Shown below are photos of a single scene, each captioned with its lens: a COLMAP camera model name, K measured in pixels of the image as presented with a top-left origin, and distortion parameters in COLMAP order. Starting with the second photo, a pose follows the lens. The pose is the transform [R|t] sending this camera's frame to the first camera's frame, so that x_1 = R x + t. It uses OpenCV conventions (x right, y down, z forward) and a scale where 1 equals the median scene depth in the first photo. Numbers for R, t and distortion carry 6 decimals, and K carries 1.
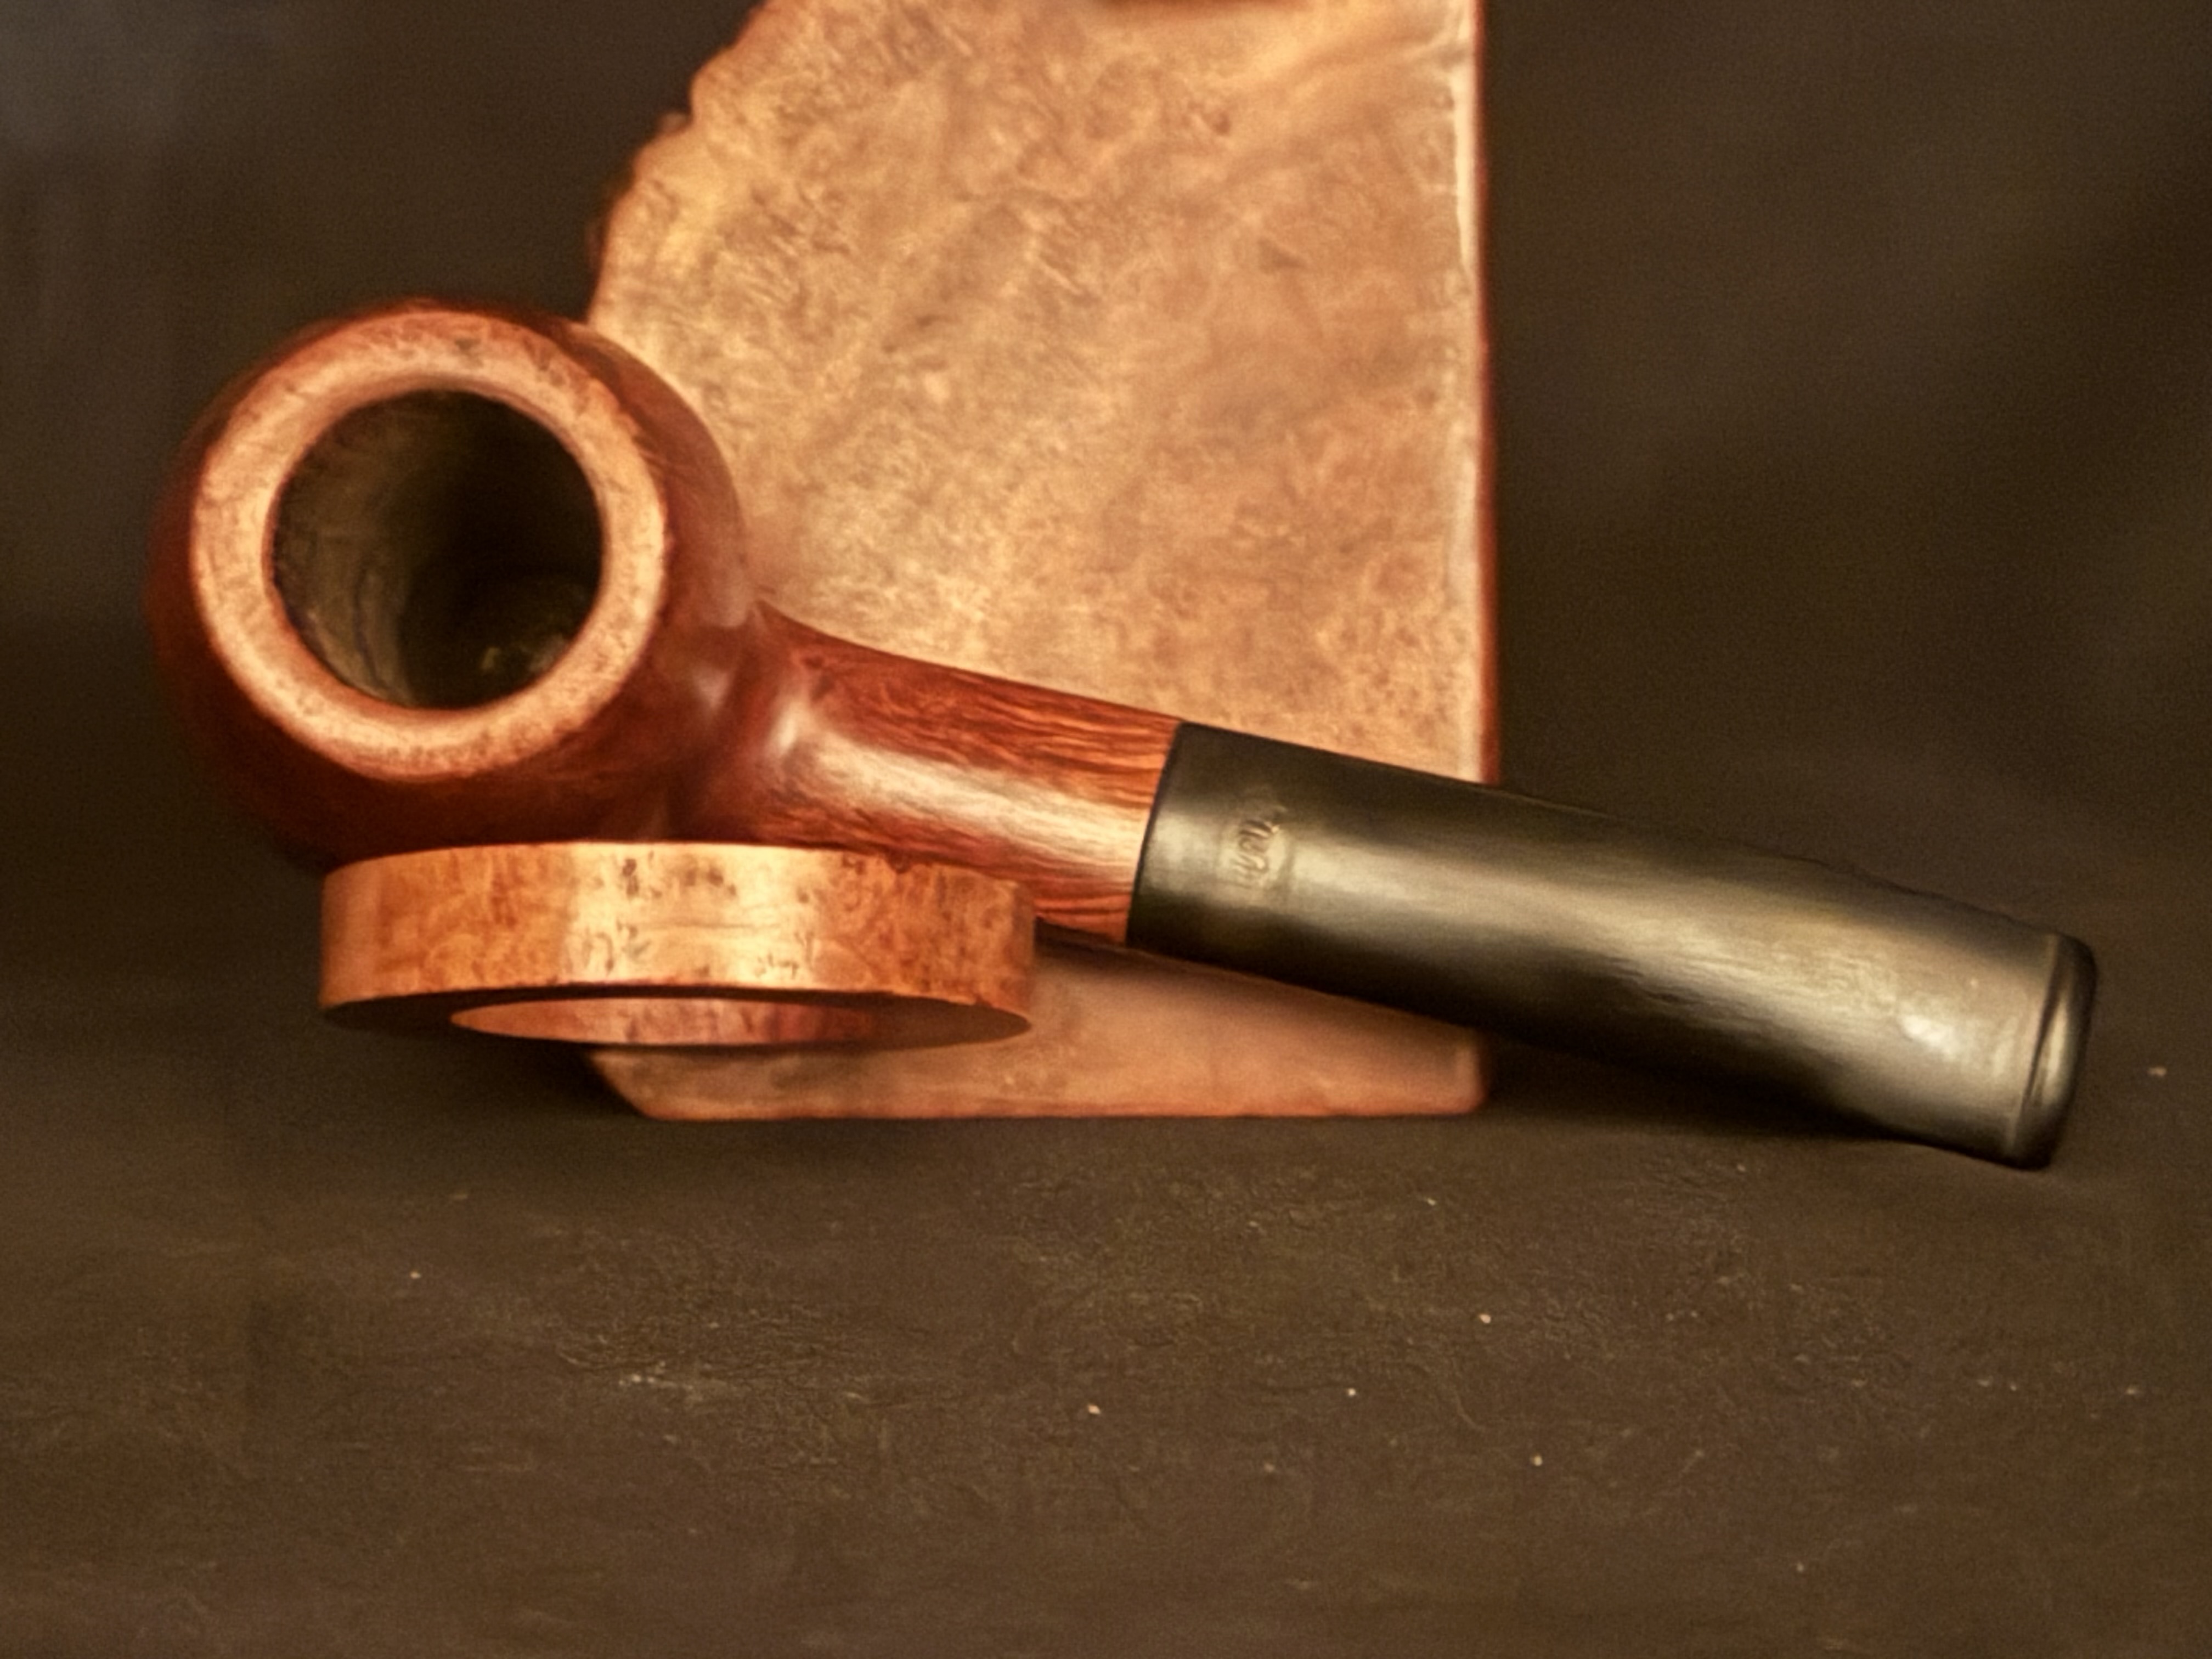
lens RADIAL K [[4514.8, 0, 1098.5], [0, 4514.8, 827.5], [0, 0, 1]] dist [0.106649, 0.000000]
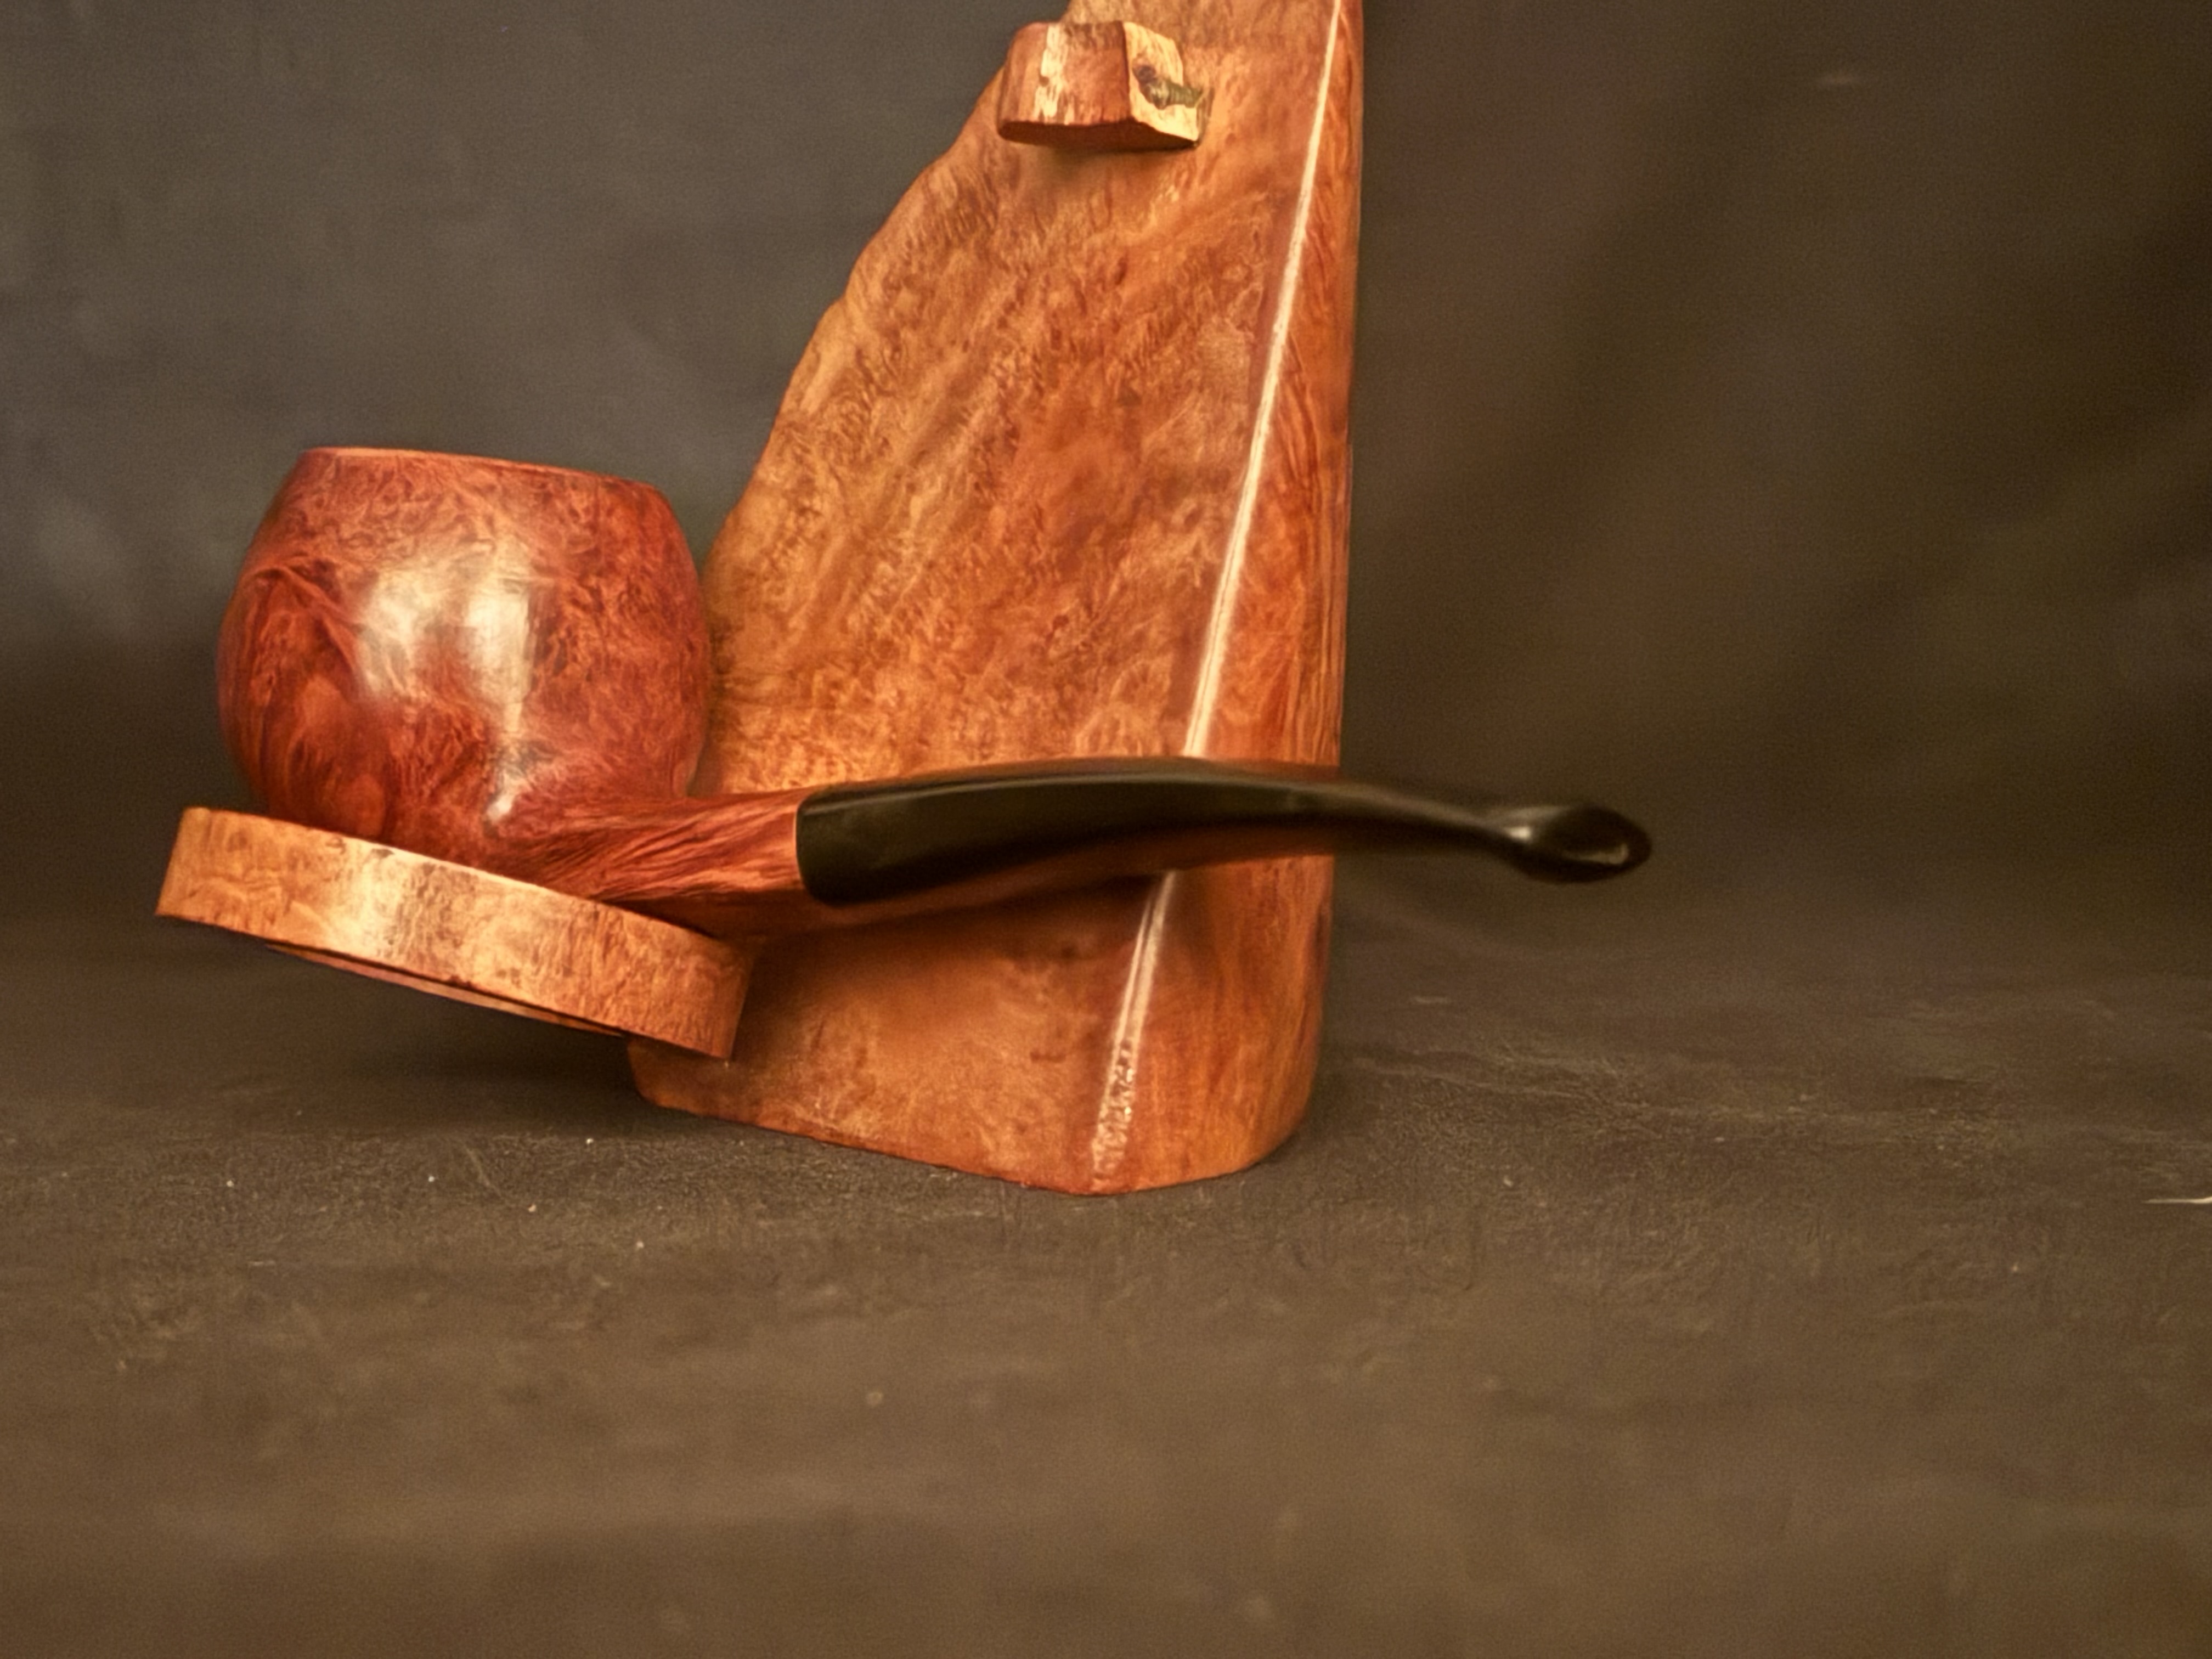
lens RADIAL K [[3554.7, 0, 1101.6], [0, 3554.7, 851.8], [0, 0, 1]] dist [0.149795, 0.000000]
pose [[0.661073, 0.075325, -0.746531, 0.683696], [-0.136608, 0.990402, -0.021039, 0.001854], [0.737781, 0.115891, 0.665017, 0.441025]]
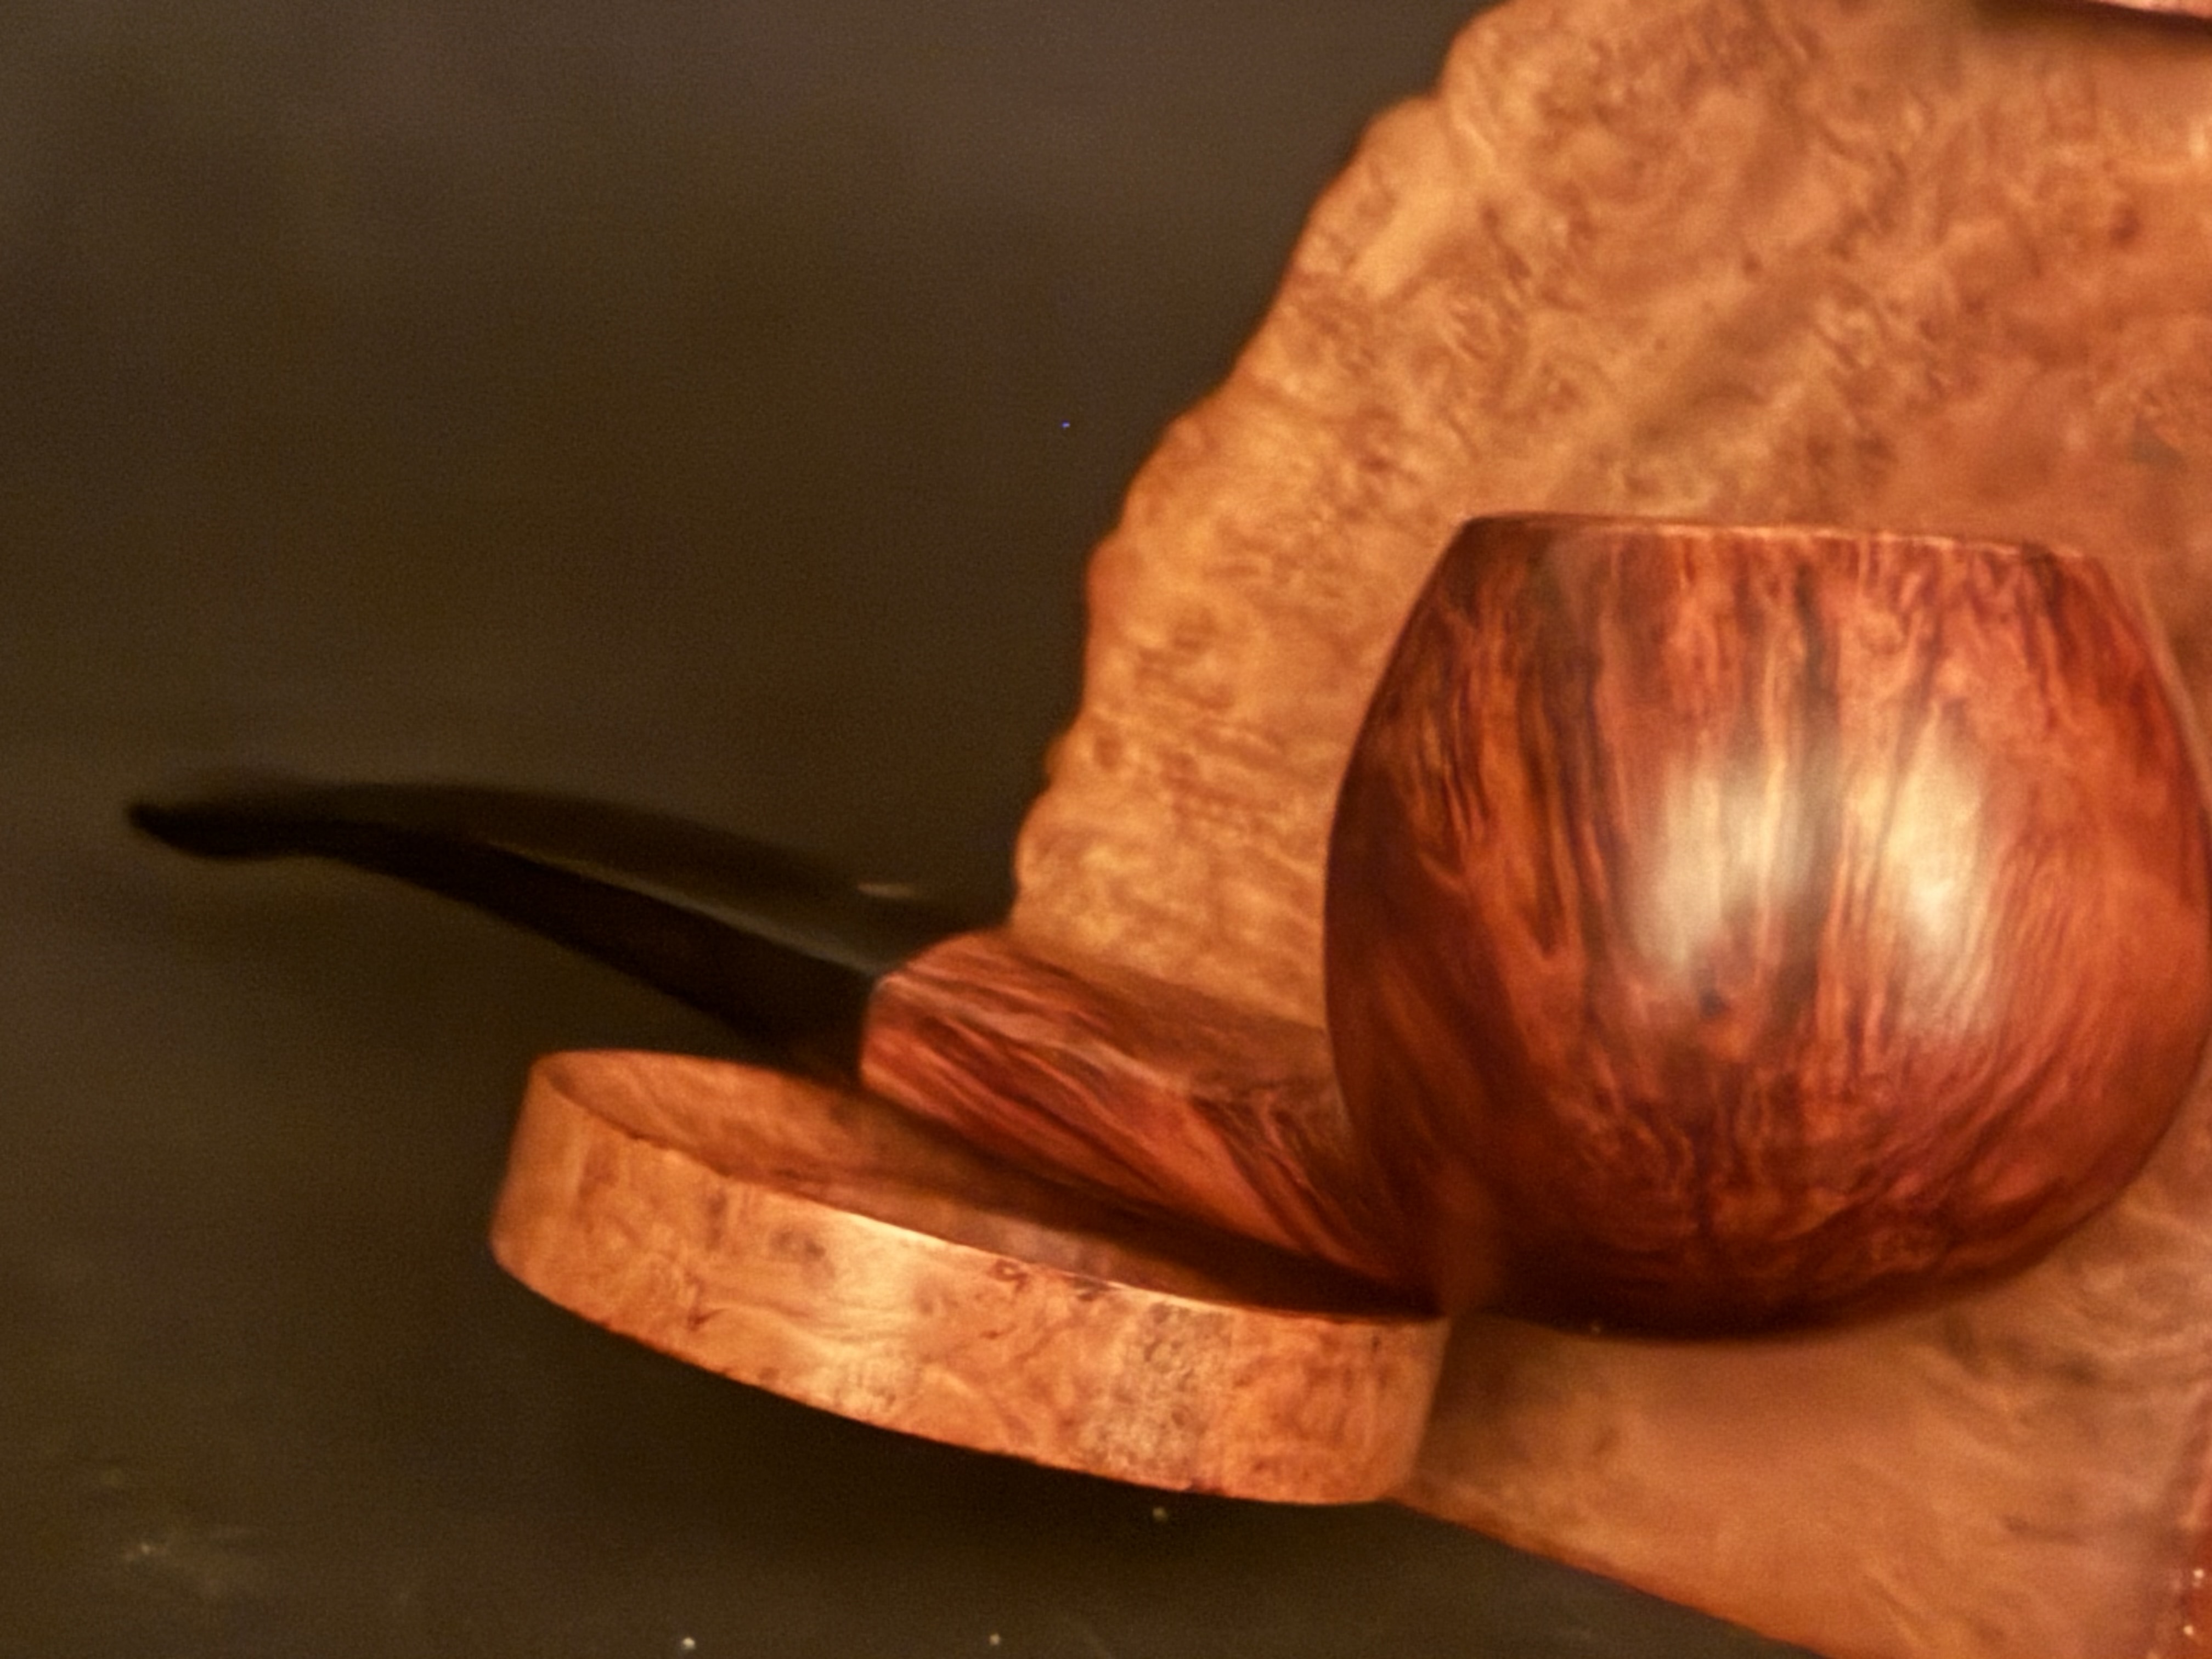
lens RADIAL K [[4514.8, 0, 1121.3], [0, 4514.8, 790.1], [0, 0, 1]] dist [0.106649, 0.000000]
pose [[0.854036, 0.239272, -0.461921, 0.233114], [-0.180641, 0.969095, 0.168002, -0.162319], [0.487843, -0.060037, 0.870864, 0.336765]]
